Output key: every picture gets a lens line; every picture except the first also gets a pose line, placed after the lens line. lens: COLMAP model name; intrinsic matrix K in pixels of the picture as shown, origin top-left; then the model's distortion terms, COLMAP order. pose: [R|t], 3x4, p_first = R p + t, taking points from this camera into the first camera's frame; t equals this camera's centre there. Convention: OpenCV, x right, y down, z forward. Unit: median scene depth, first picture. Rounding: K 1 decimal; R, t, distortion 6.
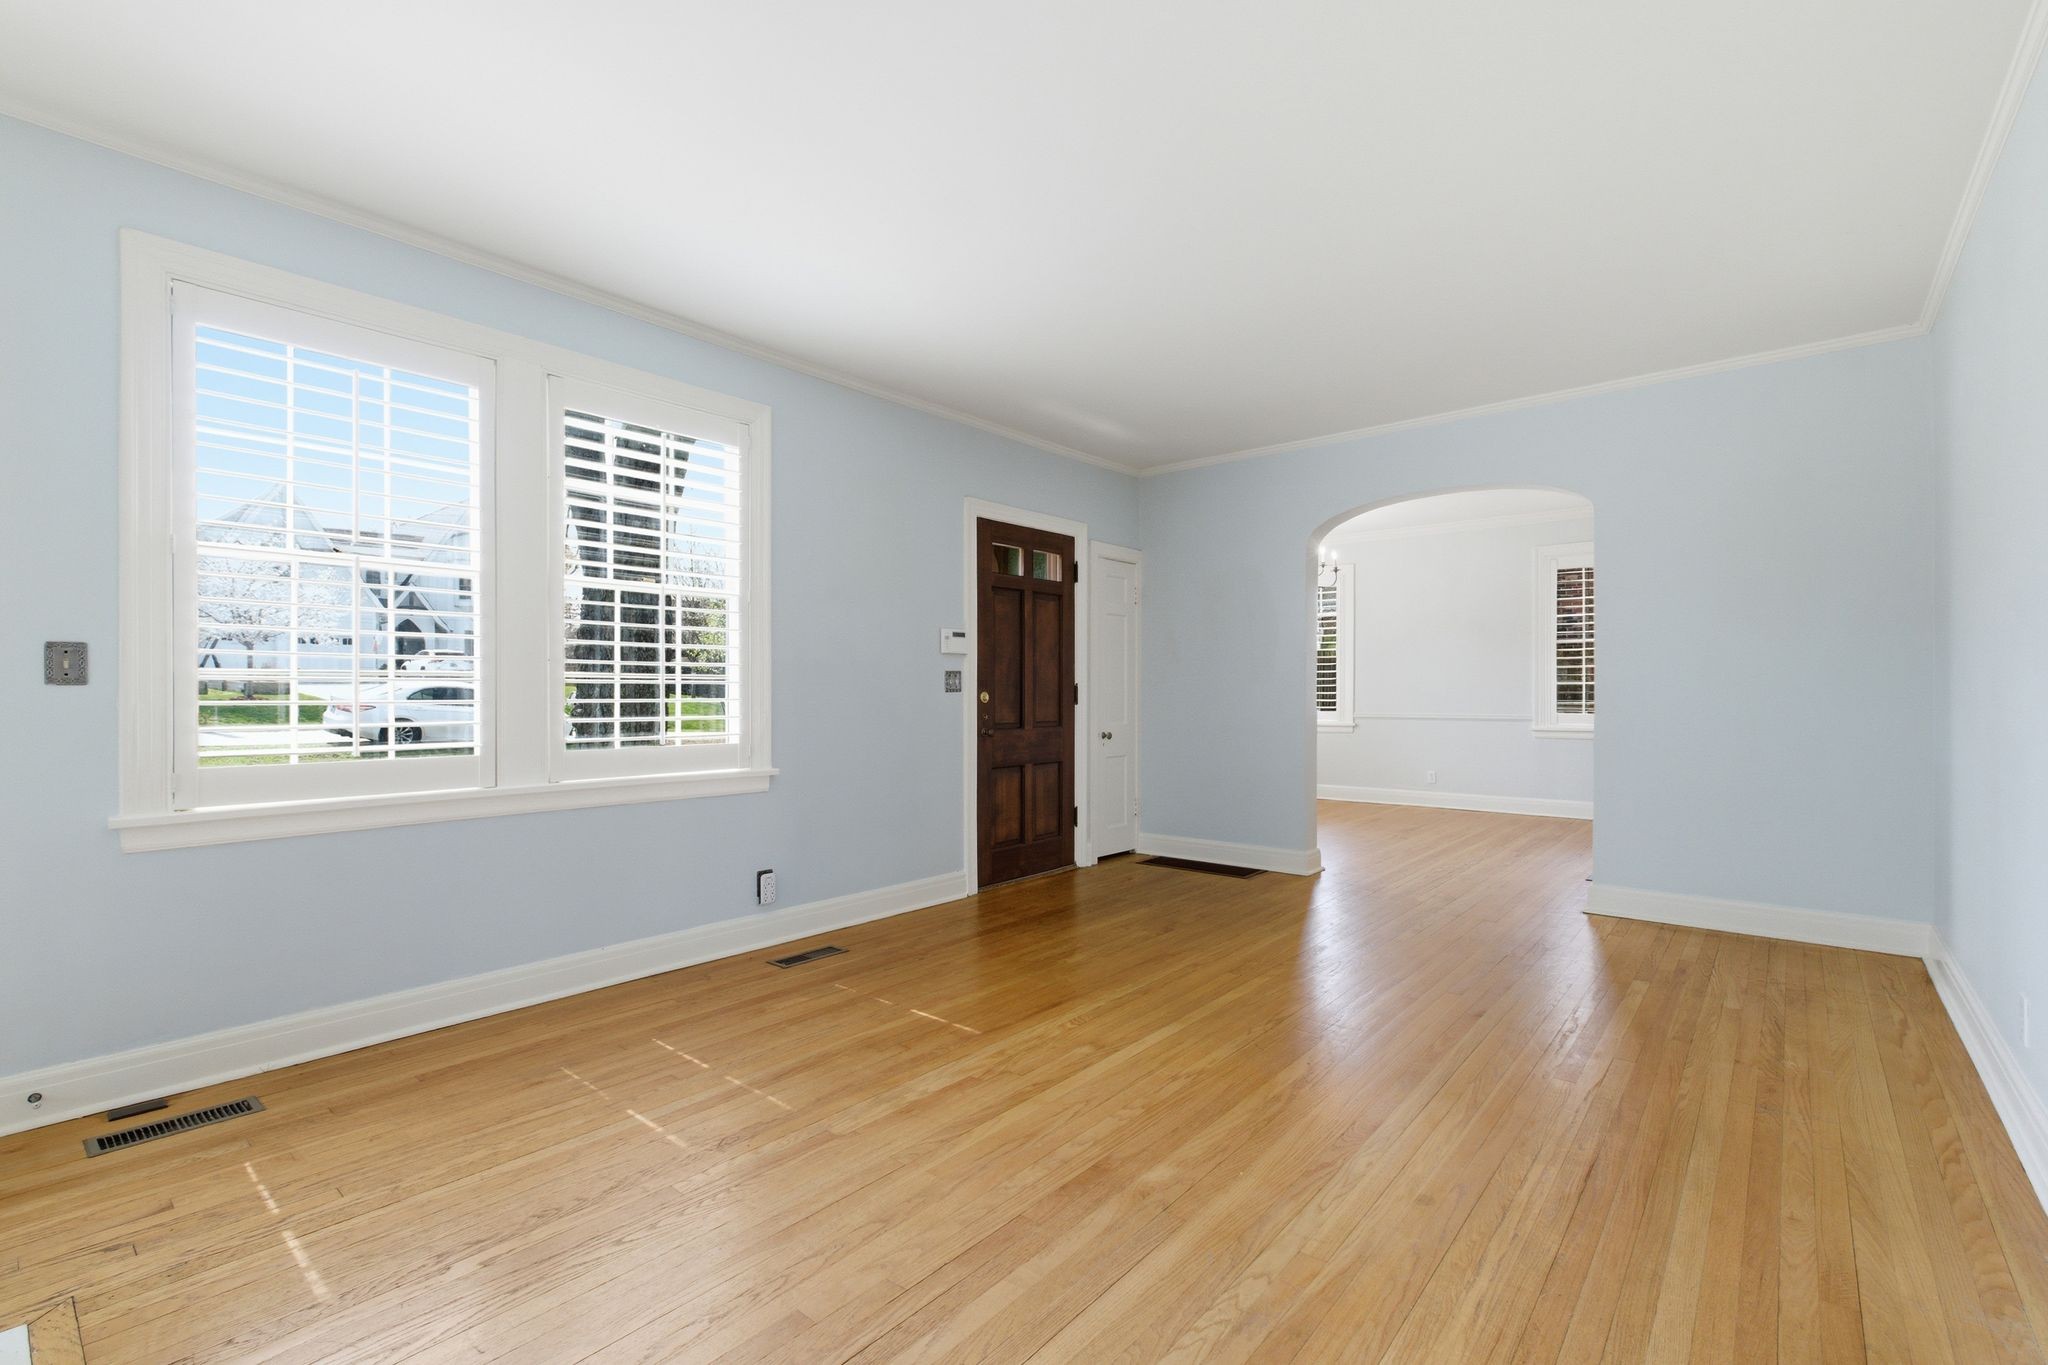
lens RADIAL K [[891.9, 0, 1026.3], [0, 891.9, 684.3], [0, 0, 1]] dist [0.000700, -0.000566]
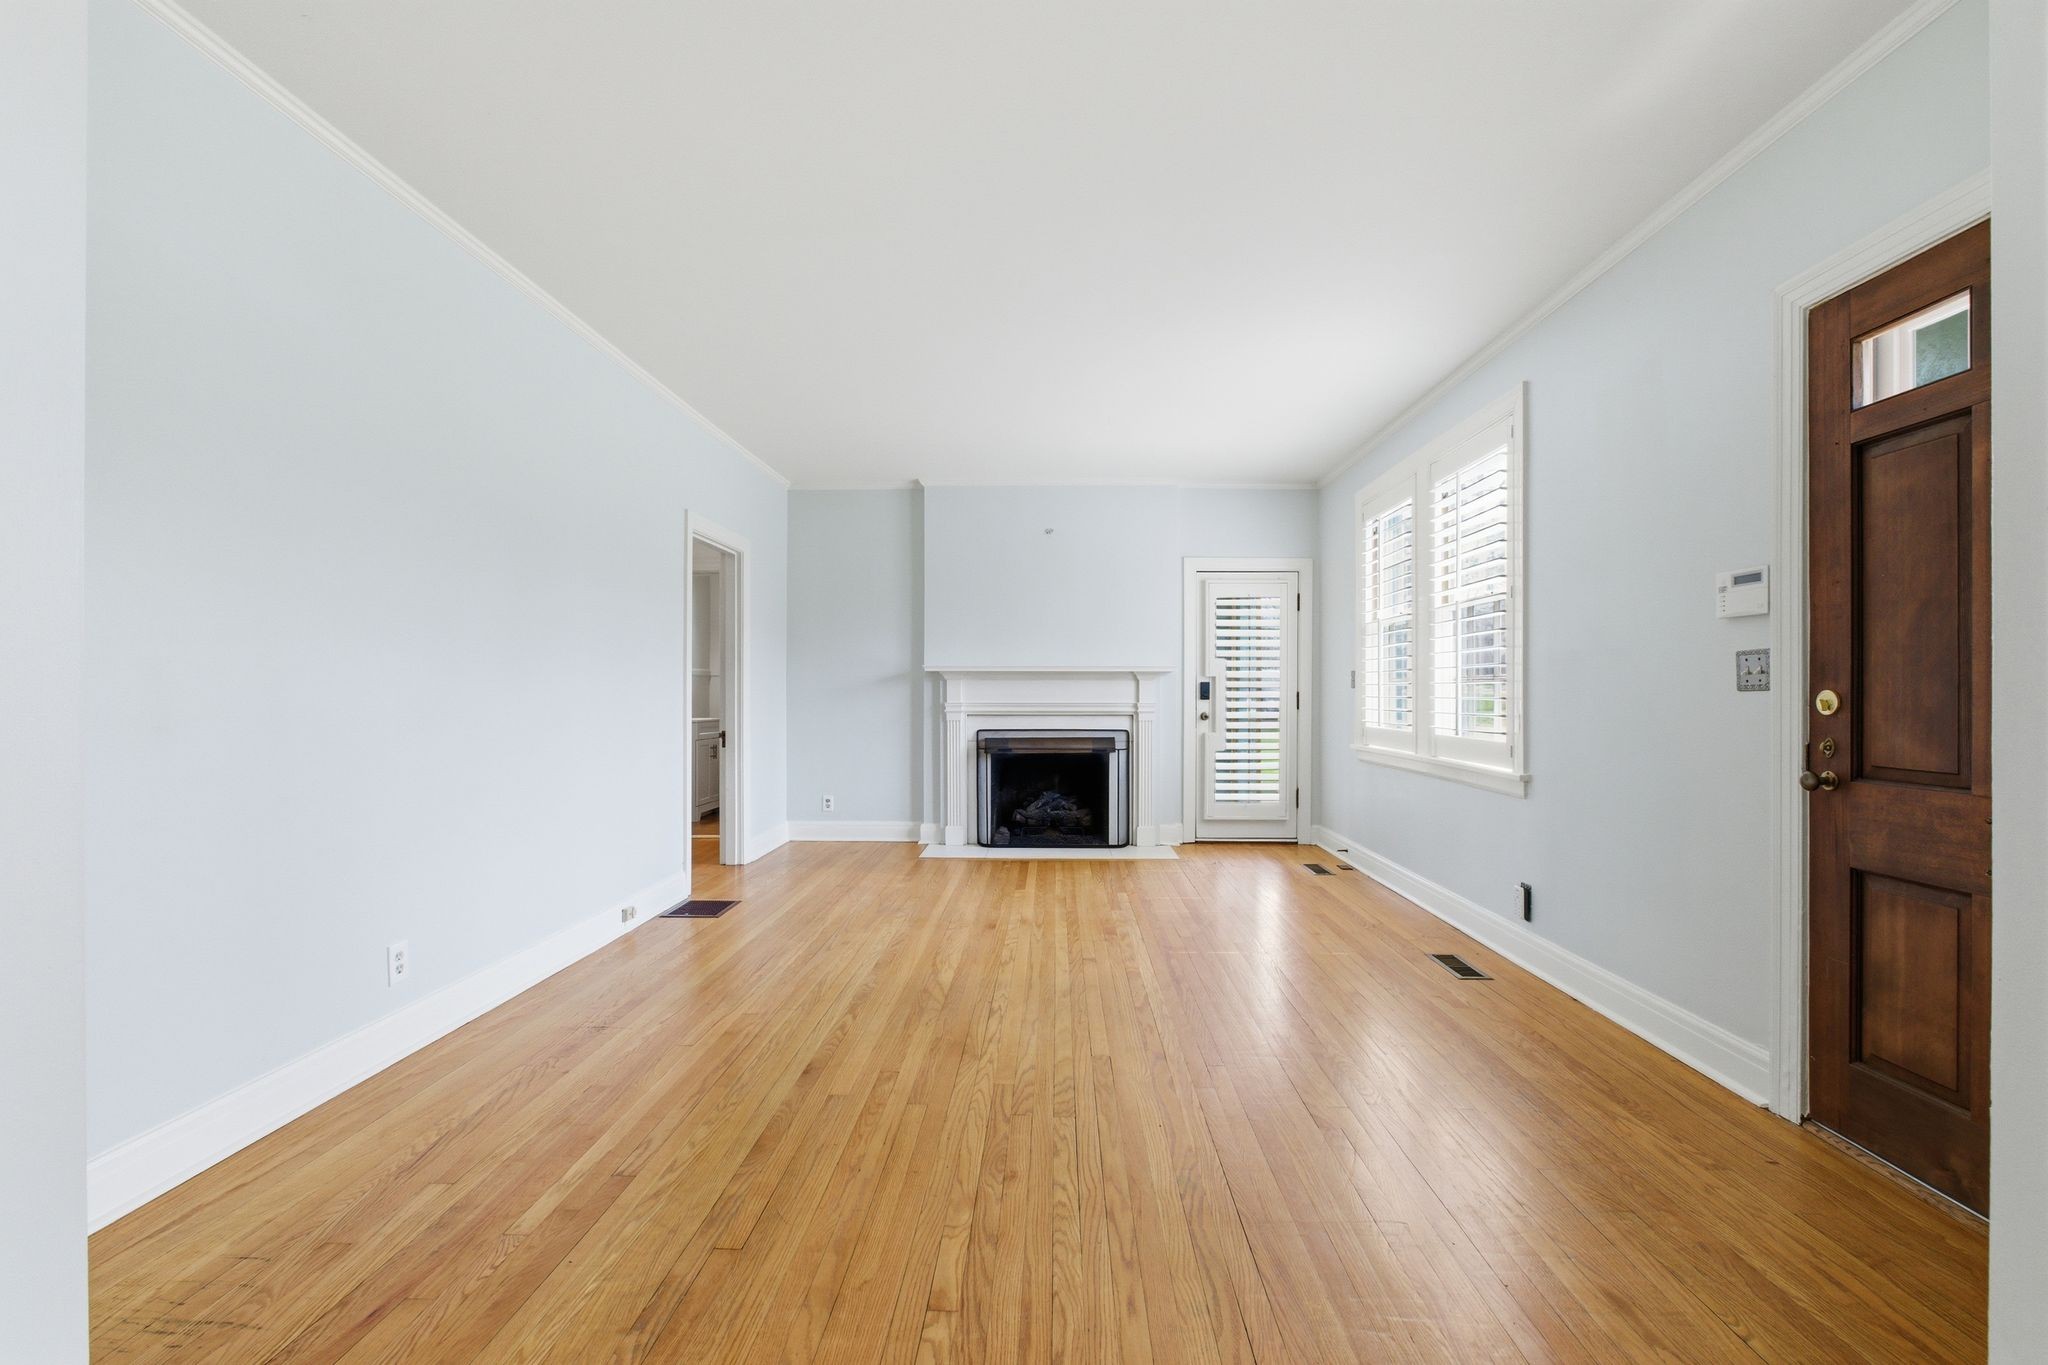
lens RADIAL K [[891.9, 0, 1025.2], [0, 891.9, 695.7], [0, 0, 1]] dist [0.000700, -0.000566]
pose [[-0.784368, -0.008301, -0.620240, 0.565358], [-0.003873, 0.999956, -0.008485, 0.017364], [0.620284, -0.004253, -0.784366, 1.143492]]
